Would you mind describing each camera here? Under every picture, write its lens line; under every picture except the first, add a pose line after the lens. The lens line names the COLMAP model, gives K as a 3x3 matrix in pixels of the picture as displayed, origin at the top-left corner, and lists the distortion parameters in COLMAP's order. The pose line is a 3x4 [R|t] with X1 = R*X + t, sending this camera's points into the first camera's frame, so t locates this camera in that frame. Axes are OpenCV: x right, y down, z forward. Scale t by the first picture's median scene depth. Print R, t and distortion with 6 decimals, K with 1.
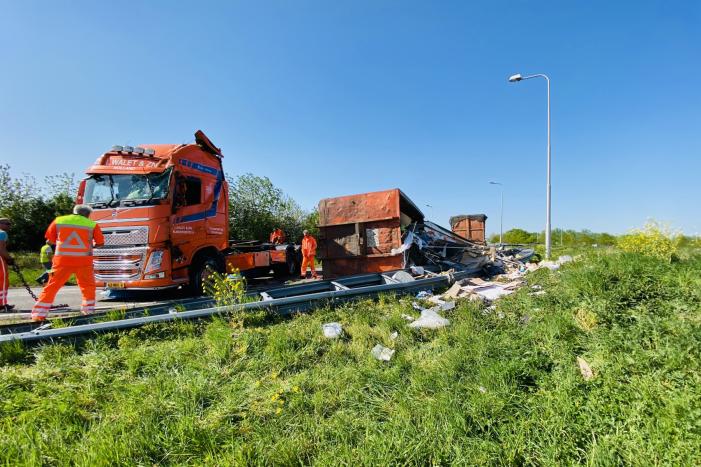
lens RADIAL K [[288.9, 0, 348.3], [0, 288.9, 236.7], [0, 0, 1]] dist [0.037704, -0.027233]
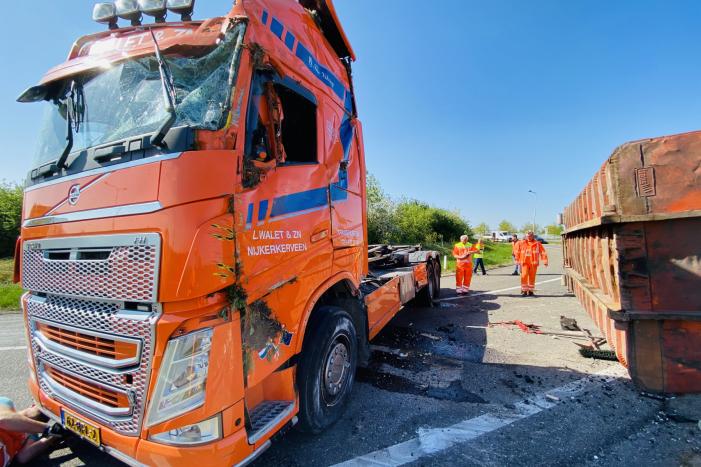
lens RADIAL K [[288.9, 0, 348.3], [0, 288.9, 236.7], [0, 0, 1]] dist [0.037704, -0.027233]
pose [[0.975951, -0.002627, -0.217975, -0.423242], [0.008090, 0.999675, 0.024174, -0.034992], [0.217841, -0.025356, 0.975655, 0.711887]]
